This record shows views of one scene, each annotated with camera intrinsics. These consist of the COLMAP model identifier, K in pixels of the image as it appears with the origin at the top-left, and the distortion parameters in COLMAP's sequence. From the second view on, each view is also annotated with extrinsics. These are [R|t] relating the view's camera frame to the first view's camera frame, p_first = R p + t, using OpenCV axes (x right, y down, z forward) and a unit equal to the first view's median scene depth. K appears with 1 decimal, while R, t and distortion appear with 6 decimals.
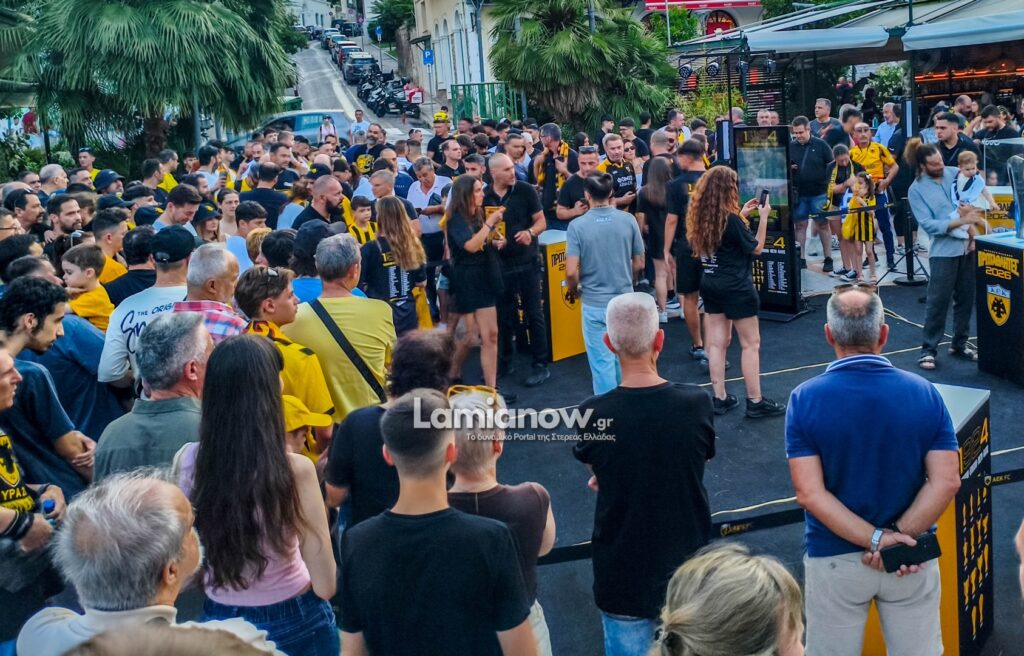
lens RADIAL K [[983.7, 0, 605.7], [0, 983.7, 190.6], [0, 0, 1]] dist [0.042699, 0.000000]
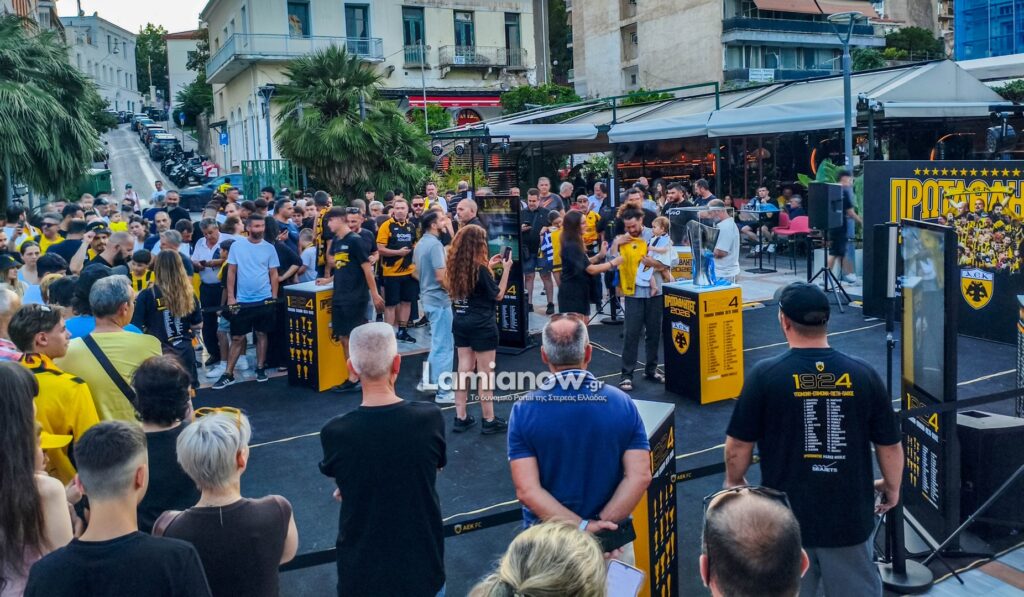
lens RADIAL K [[789.9, 0, 499.3], [0, 789.9, 219.2], [0, 0, 1]] dist [0.060741, -0.111647]
pose [[0.988077, 0.013556, 0.153364, 0.005142], [-0.006817, 0.998992, -0.044377, 0.004998], [-0.153811, 0.042802, 0.987173, 0.014535]]
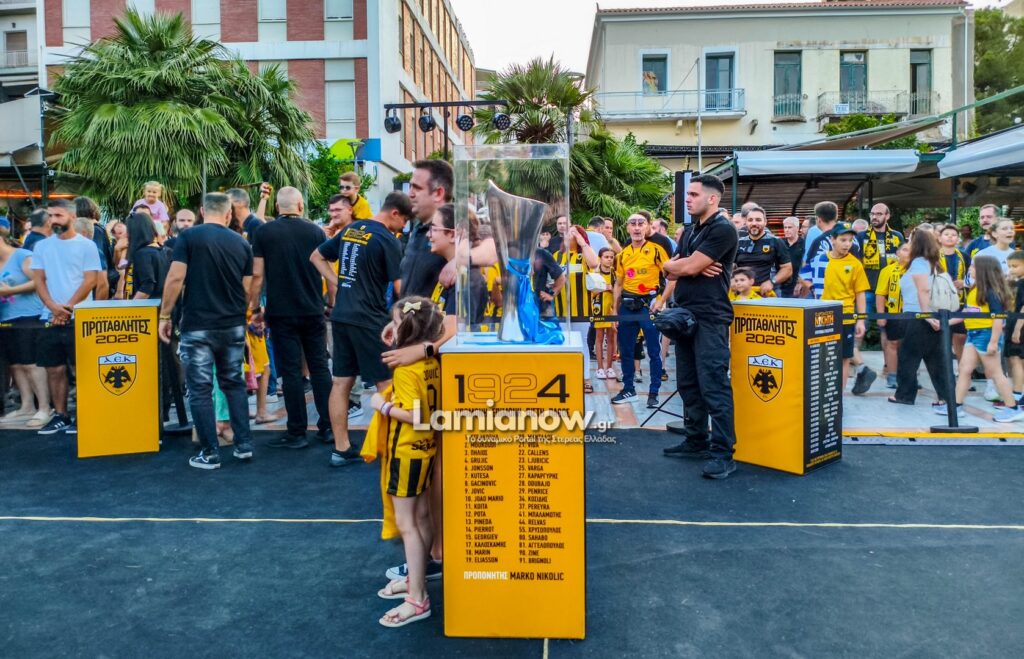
lens RADIAL K [[788.6, 0, 523.7], [0, 788.6, 283.8], [0, 0, 1]] dist [0.056625, -0.097155]
pose [[0.929920, 0.069367, -0.361161, 0.265866], [-0.091584, 0.994792, -0.044745, 0.016775], [0.356177, 0.074686, 0.931429, 0.281401]]
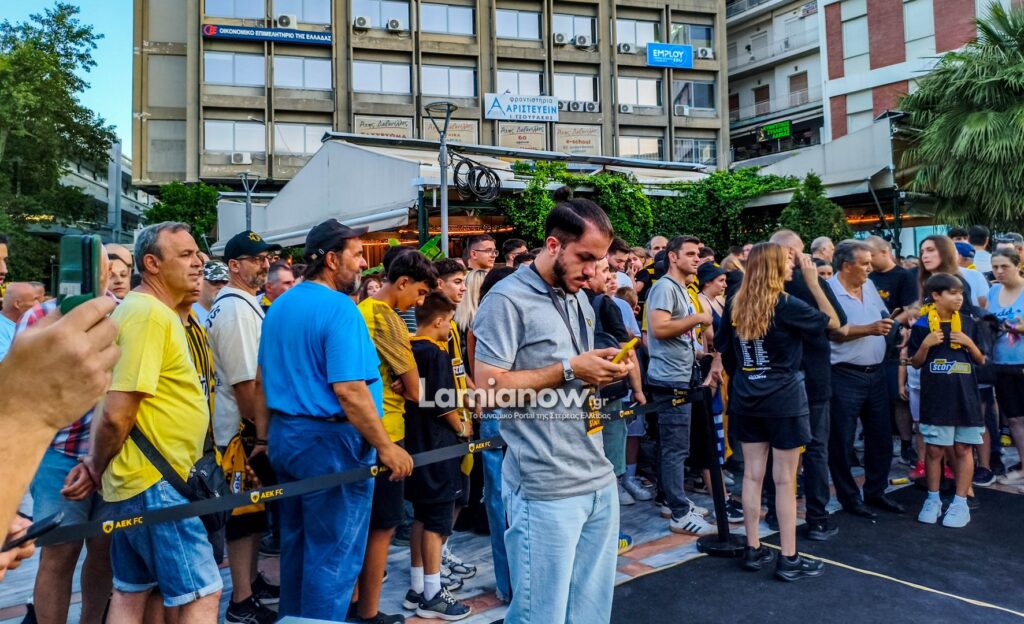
lens RADIAL K [[791.9, 0, 503.5], [0, 791.9, 240.3], [0, 0, 1]] dist [0.060993, -0.108789]
pose [[0.301383, -0.004843, -0.953491, 0.138583], [-0.091915, 0.995183, -0.034107, 0.020364], [0.949063, 0.097920, 0.299486, 0.245121]]
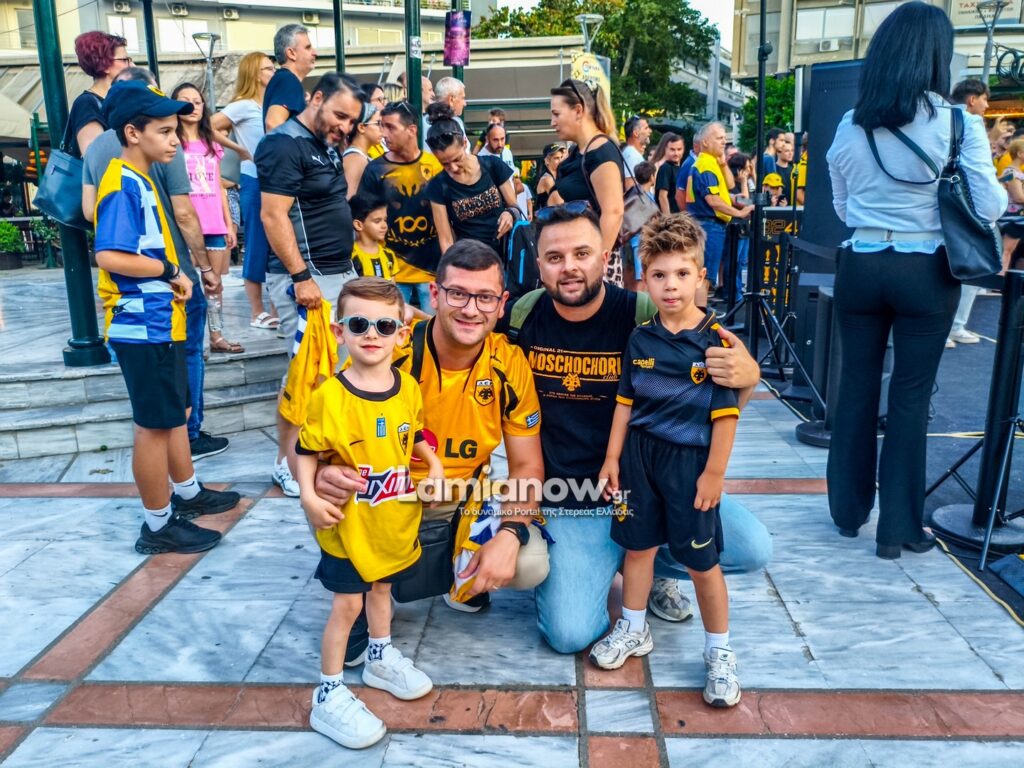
lens RADIAL K [[789.8, 0, 509.7], [0, 789.8, 378.4], [0, 0, 1]] dist [0.048368, -0.084828]
pose [[-0.369613, 0.280918, -0.885704, 0.511711], [-0.049717, 0.945860, 0.320745, 0.011772], [0.927855, 0.162586, -0.335636, 0.267483]]
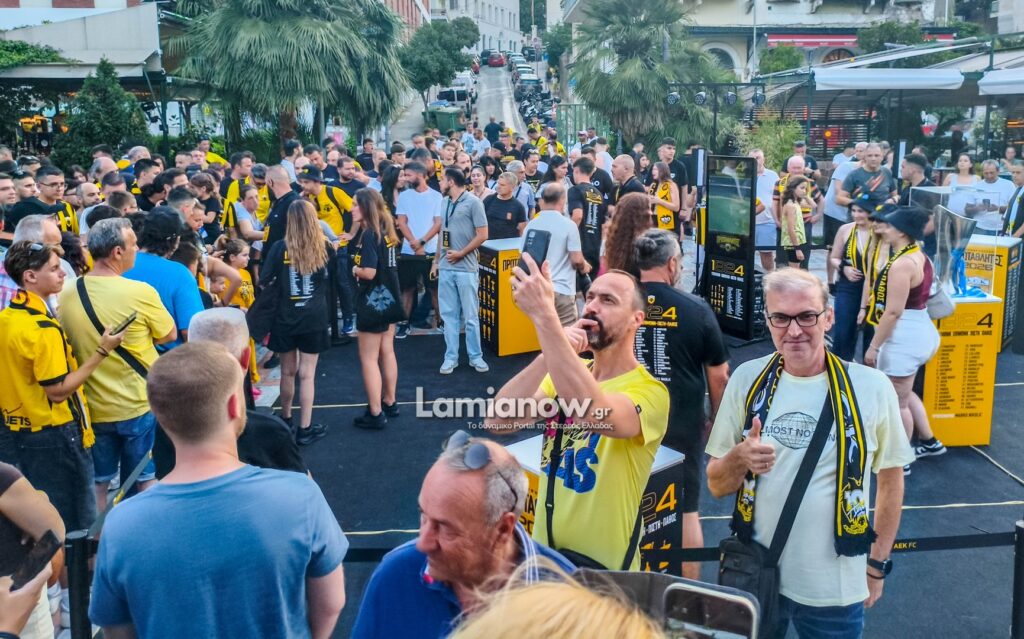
lens RADIAL K [[841.0, 0, 551.8], [0, 841.0, 246.8], [0, 0, 1]] dist [0.052399, -0.088454]
pose [[0.968282, 0.096996, -0.230264, 0.111693], [-0.084152, 0.994332, 0.064984, -0.007396], [0.235262, -0.043546, 0.970956, 0.057915]]
